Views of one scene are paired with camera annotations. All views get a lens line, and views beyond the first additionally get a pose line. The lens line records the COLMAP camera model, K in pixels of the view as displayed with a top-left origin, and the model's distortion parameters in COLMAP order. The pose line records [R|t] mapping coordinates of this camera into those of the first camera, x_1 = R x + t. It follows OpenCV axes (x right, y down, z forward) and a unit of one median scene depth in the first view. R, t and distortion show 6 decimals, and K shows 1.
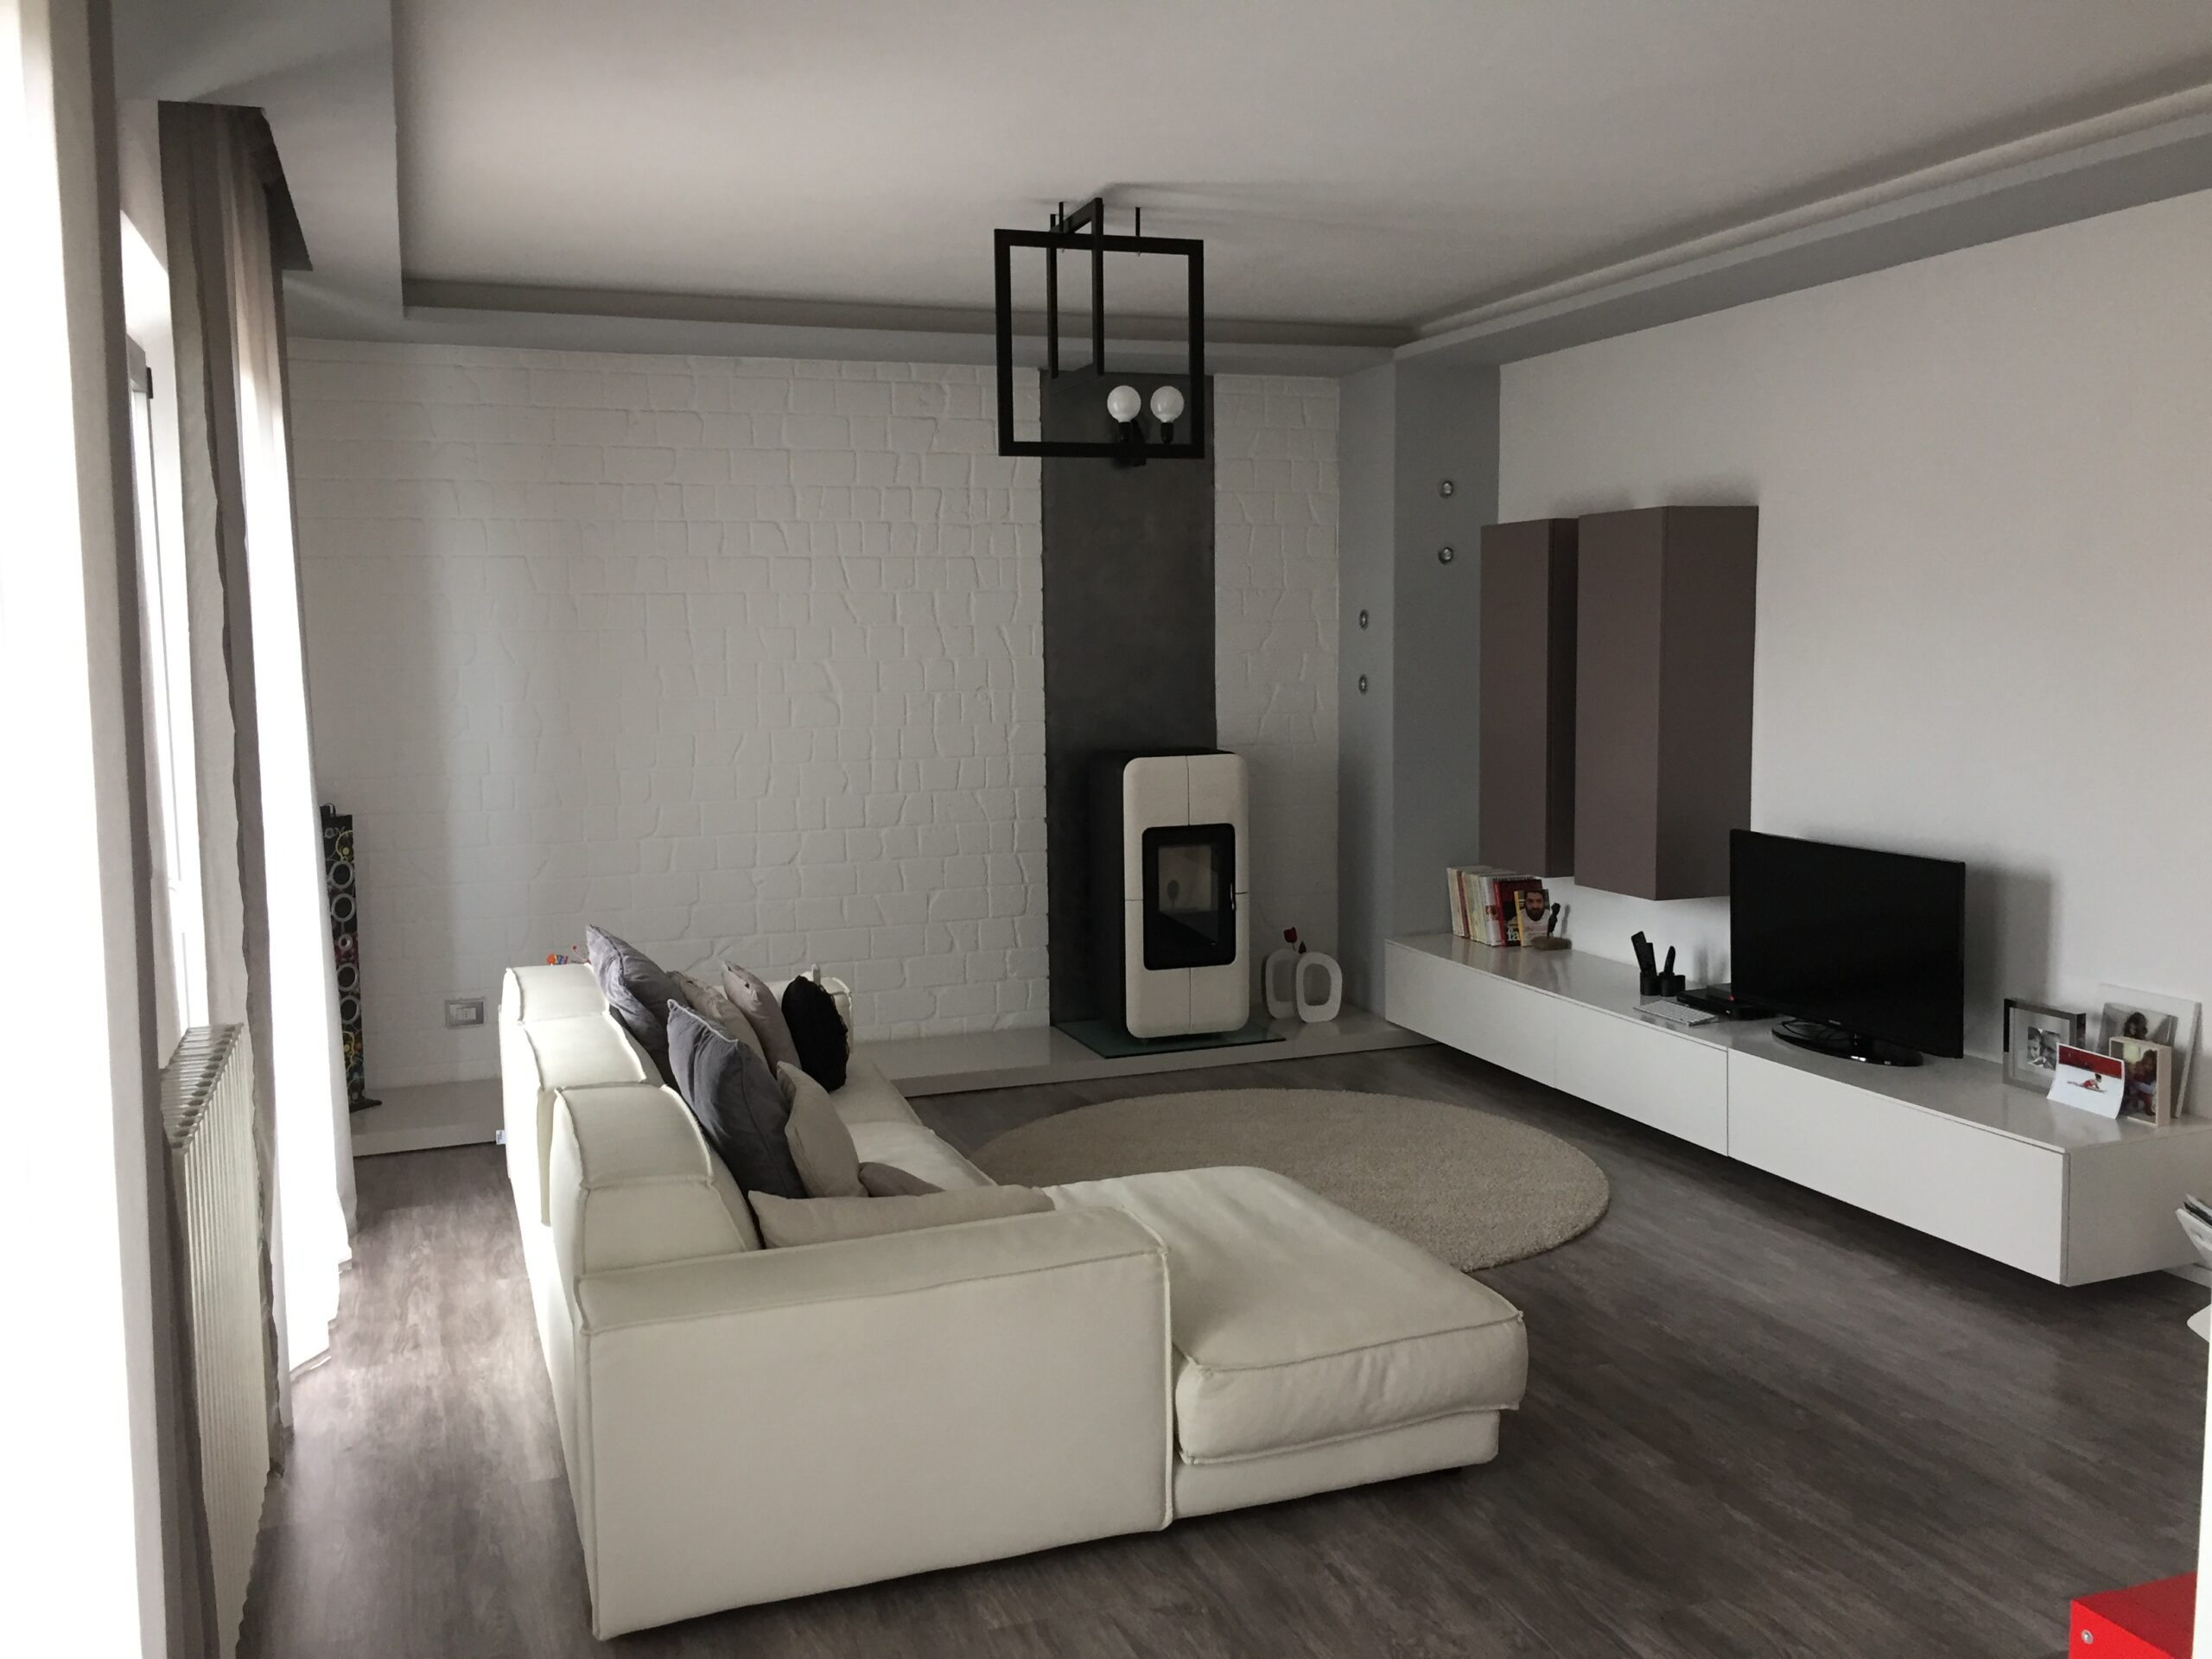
lens RADIAL K [[1911.0, 0, 1106.0], [0, 1911.0, 829.5], [0, 0, 1]] dist [0.076529, -0.142010]
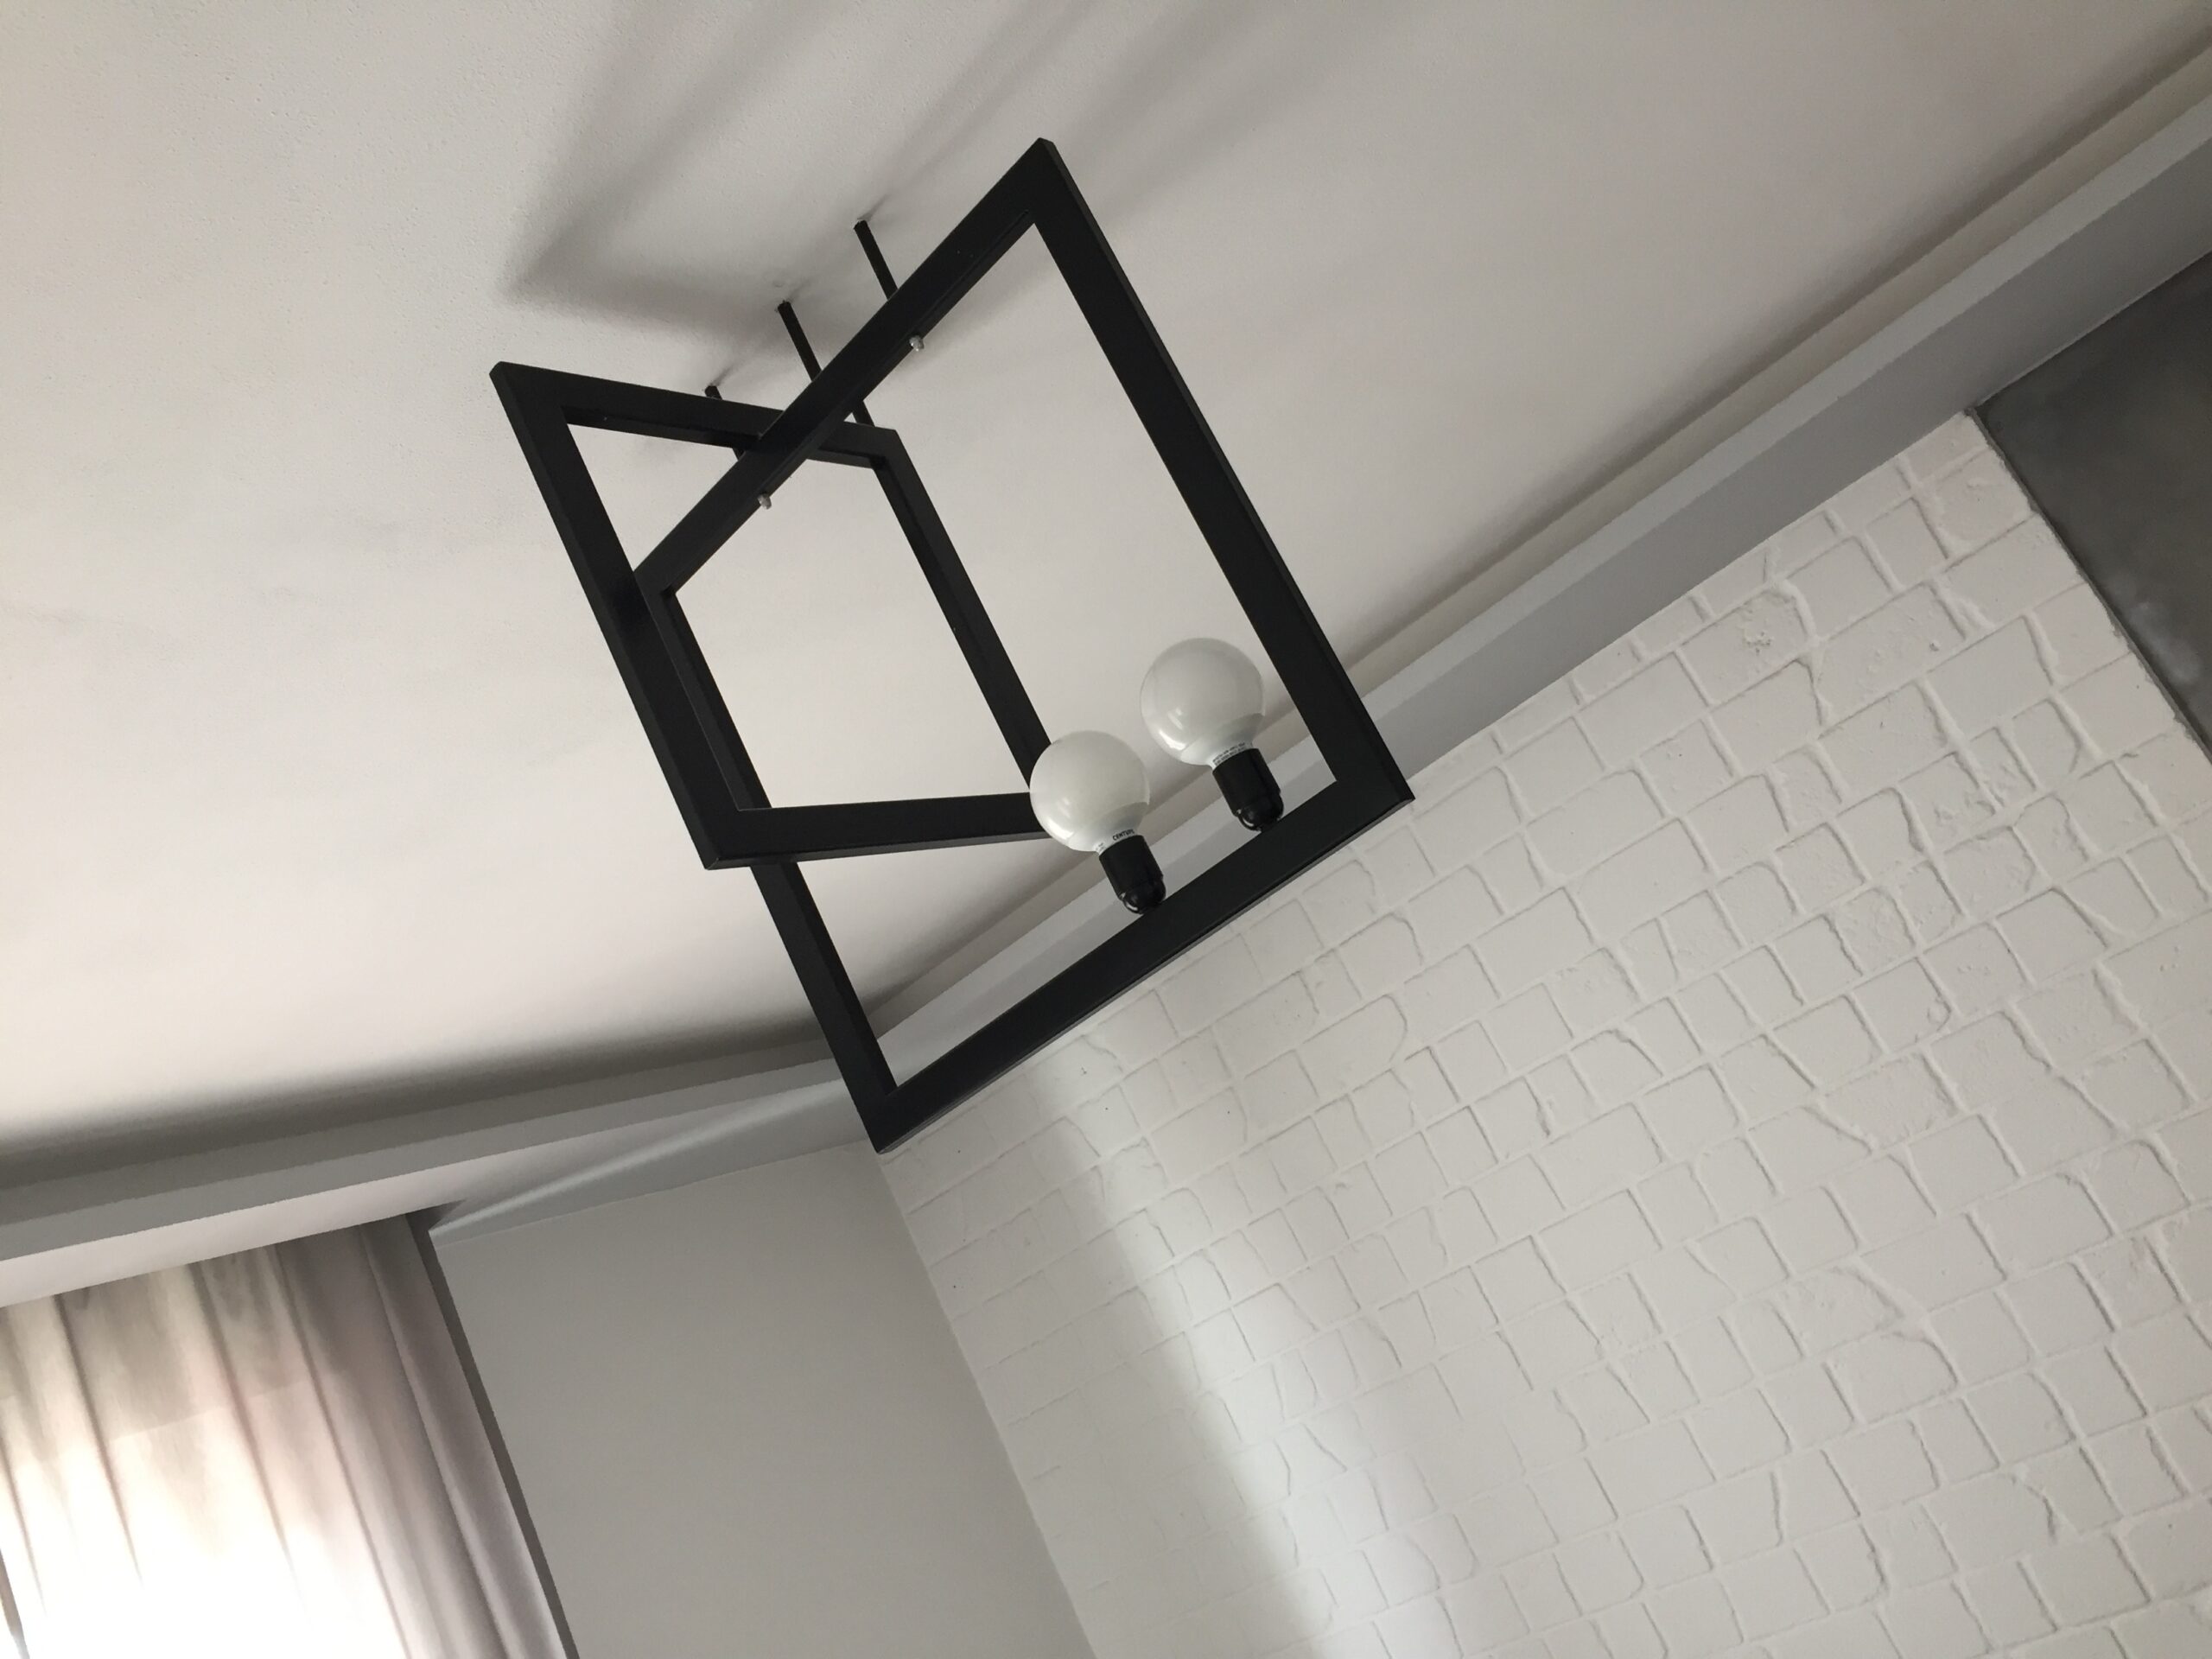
lens RADIAL K [[1911.0, 0, 1106.0], [0, 1911.0, 829.5], [0, 0, 1]] dist [0.076529, -0.142010]
pose [[0.452929, -0.445112, -0.772483, 0.167175], [0.336303, 0.887744, -0.314342, -0.094631], [0.825685, -0.117413, 0.551778, 0.625883]]
